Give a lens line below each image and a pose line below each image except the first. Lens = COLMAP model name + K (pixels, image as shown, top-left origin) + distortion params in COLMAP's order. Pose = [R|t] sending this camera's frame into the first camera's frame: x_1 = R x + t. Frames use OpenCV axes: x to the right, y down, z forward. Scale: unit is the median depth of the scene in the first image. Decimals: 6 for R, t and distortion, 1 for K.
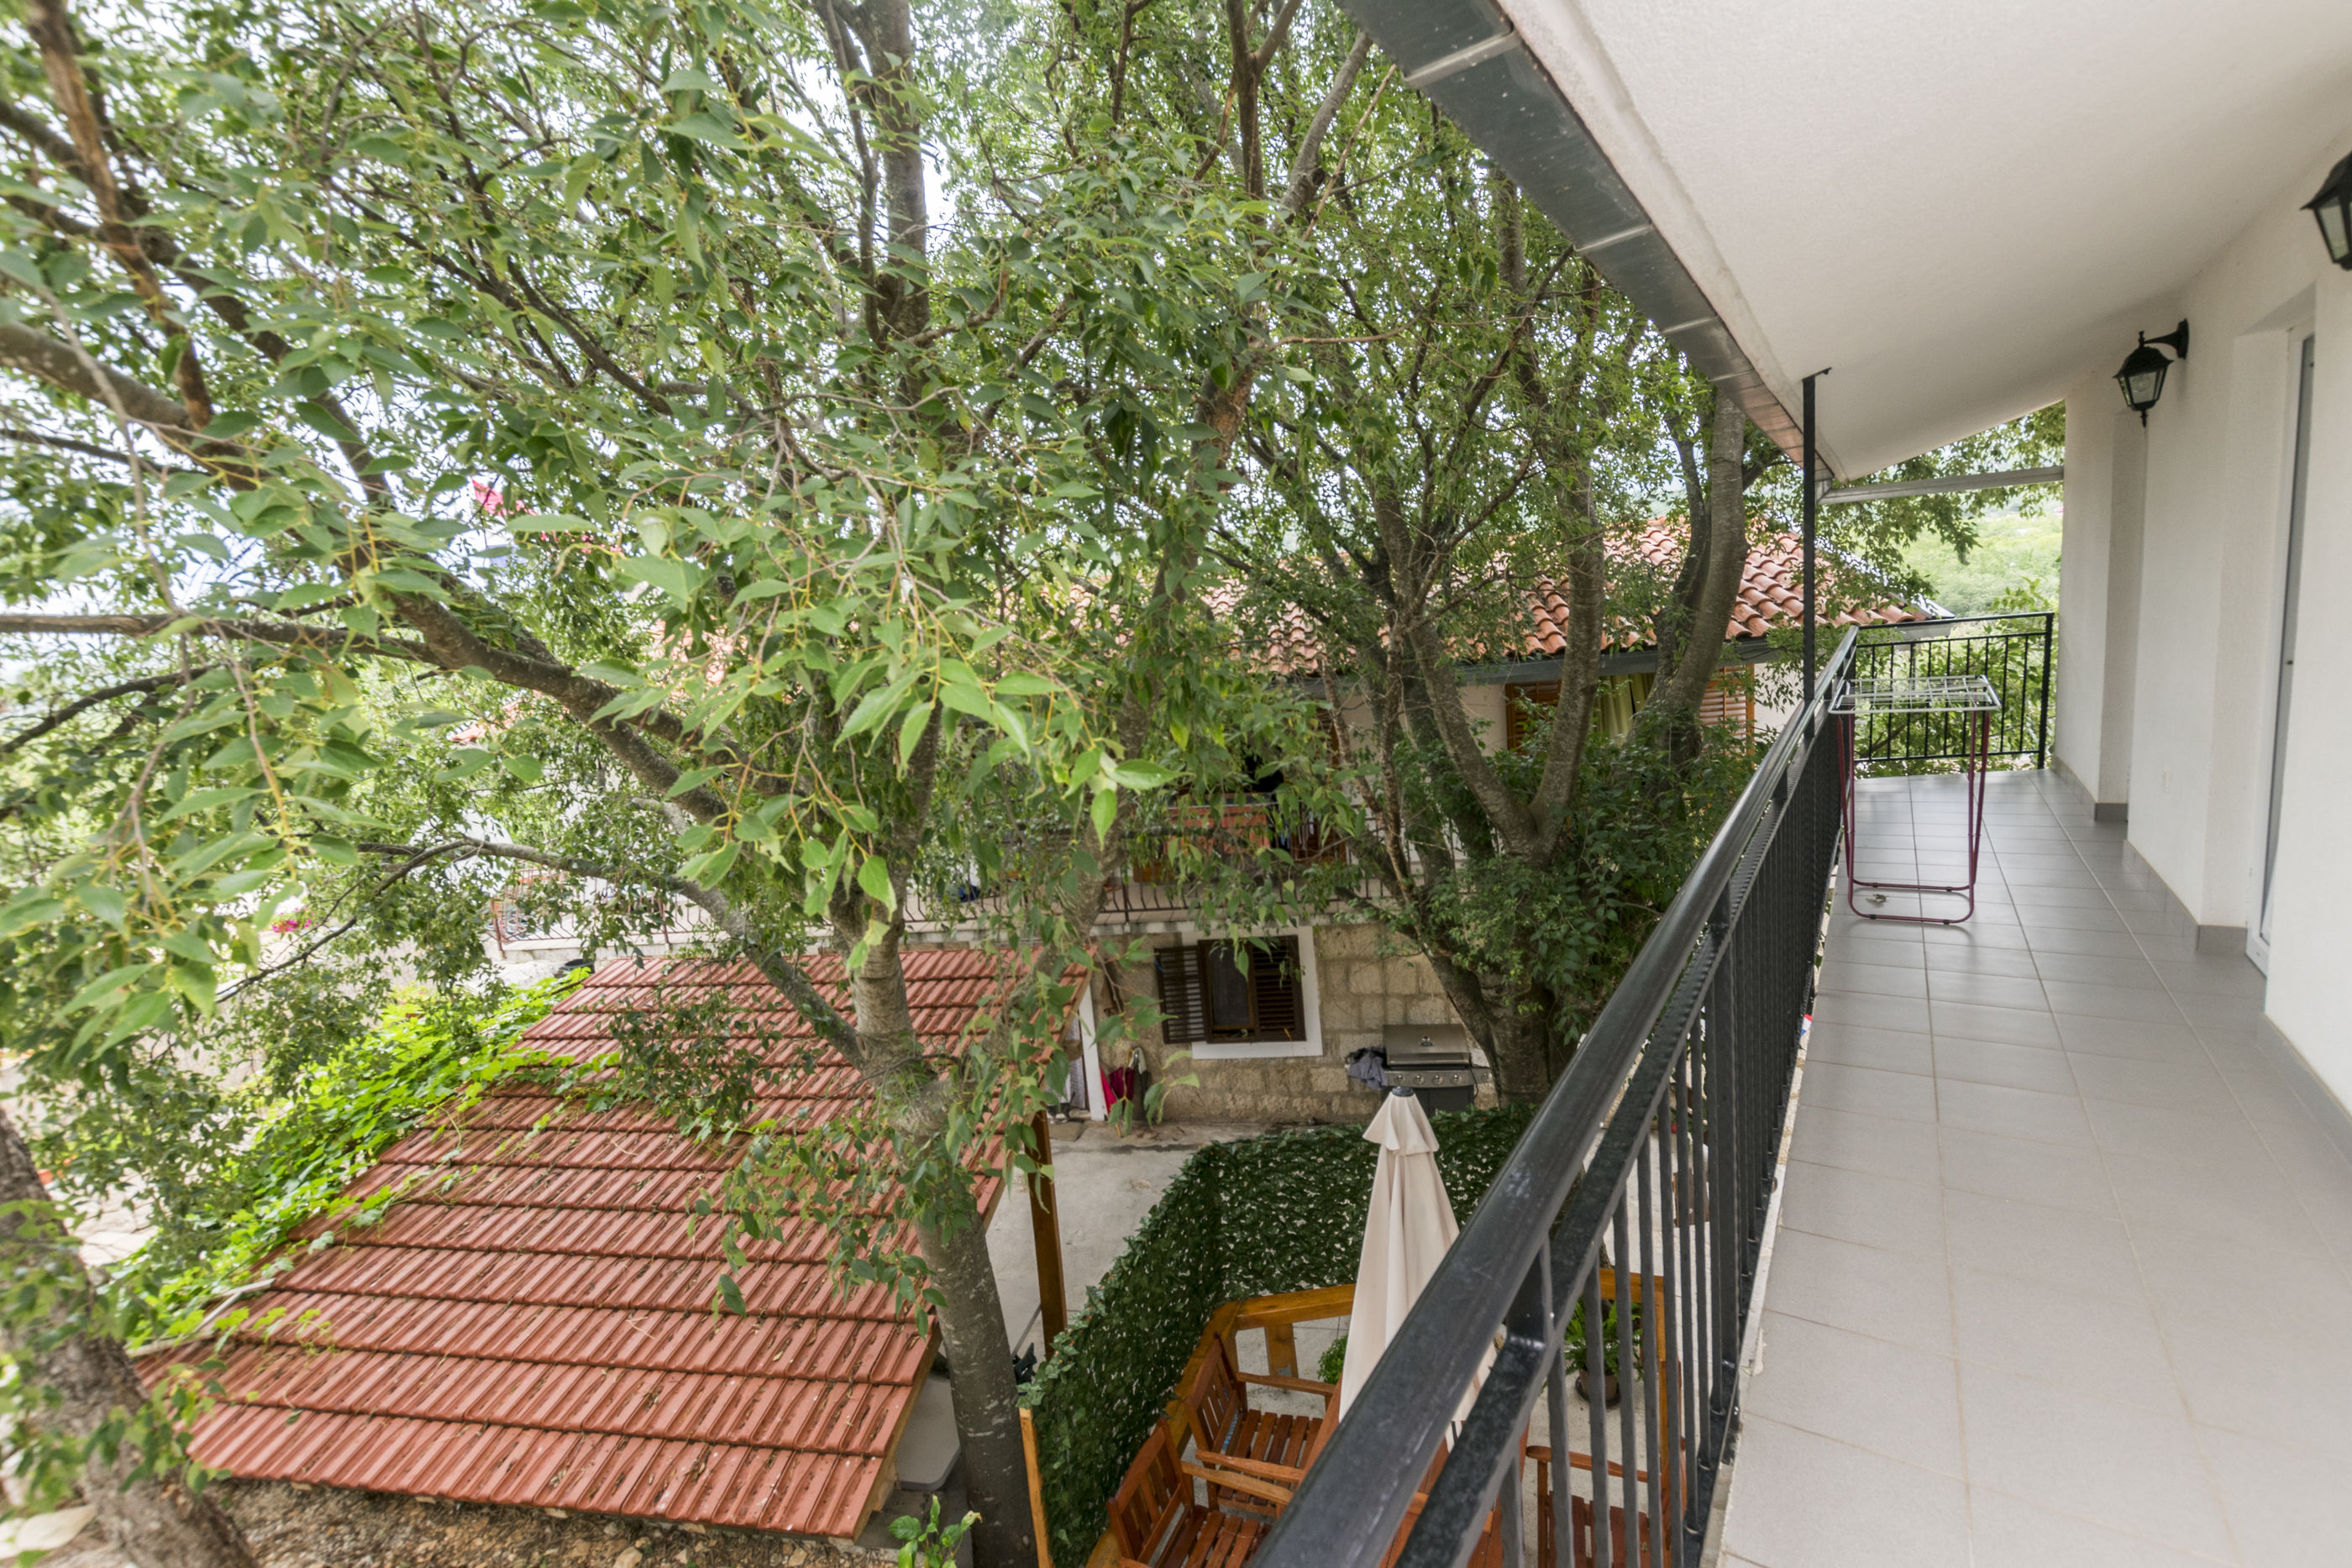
lens RADIAL K [[1013.7, 0, 1175.1], [0, 1013.7, 785.3], [0, 0, 1]] dist [0.004428, -0.001948]
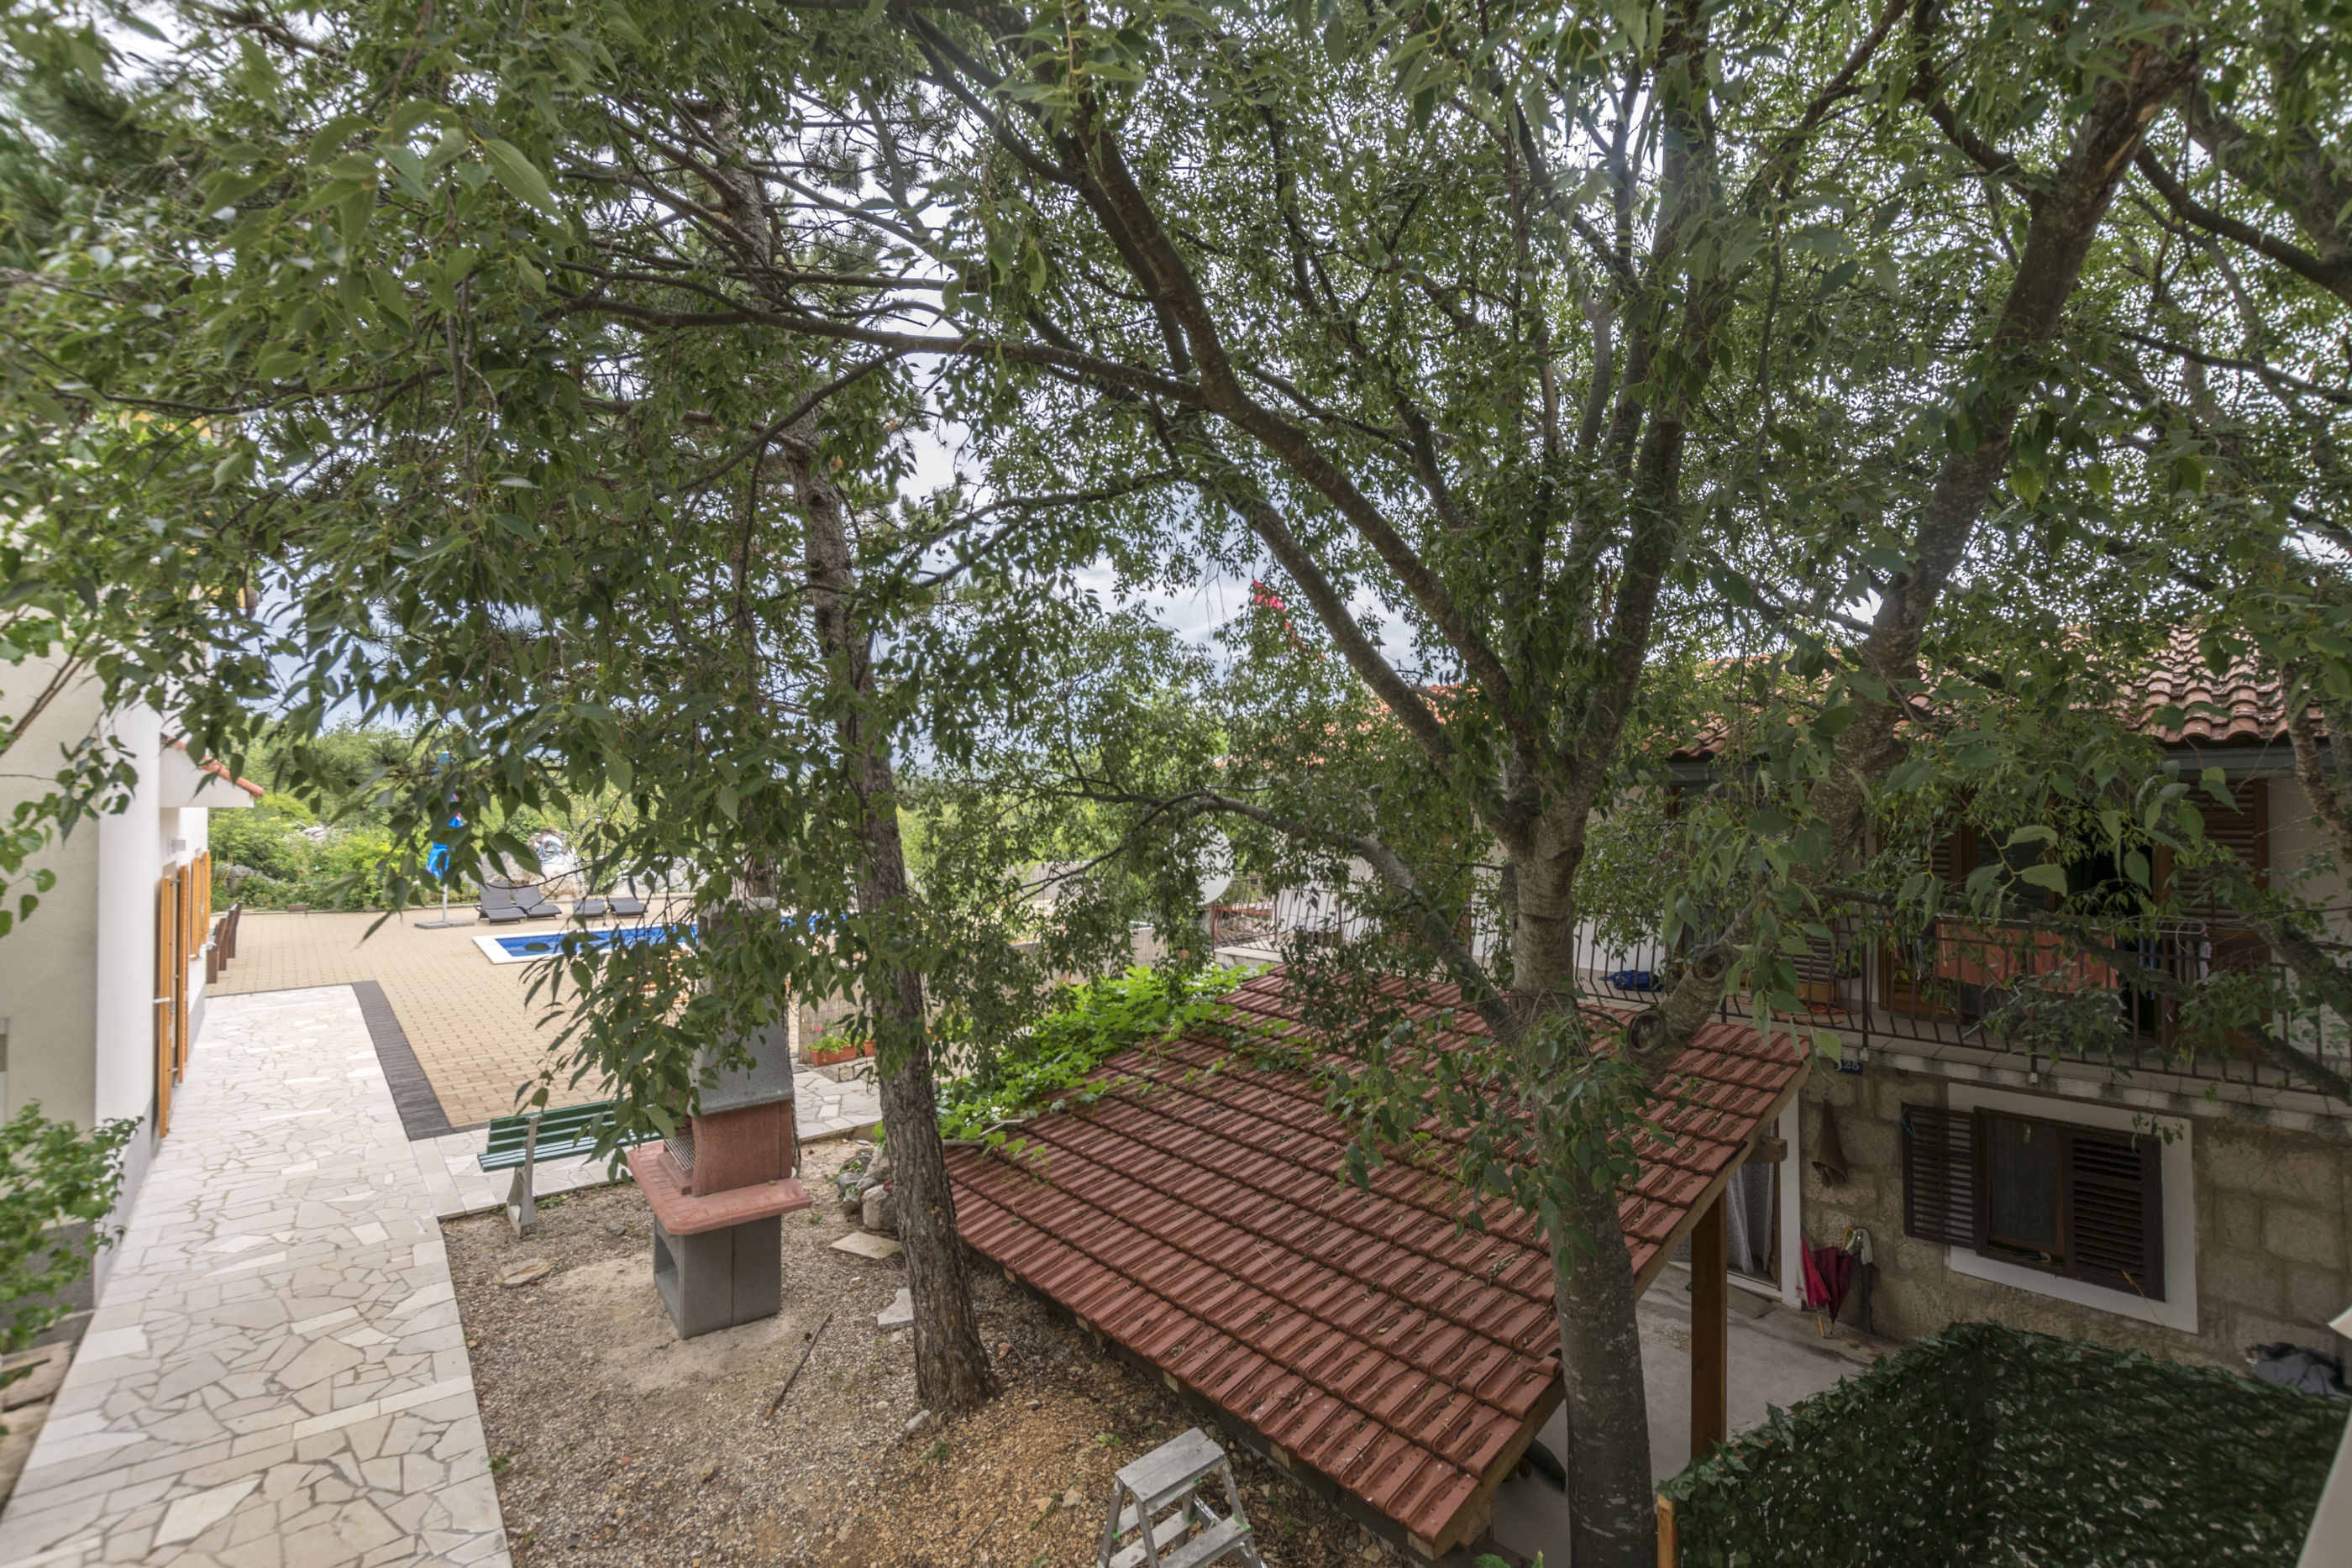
lens RADIAL K [[1013.7, 0, 1175.5], [0, 1013.7, 790.2], [0, 0, 1]] dist [0.004428, -0.001948]
pose [[0.788638, 0.078131, -0.609874, -0.007060], [-0.154330, 0.985294, -0.073341, 0.131891], [0.595174, 0.151961, 0.789098, 0.053645]]
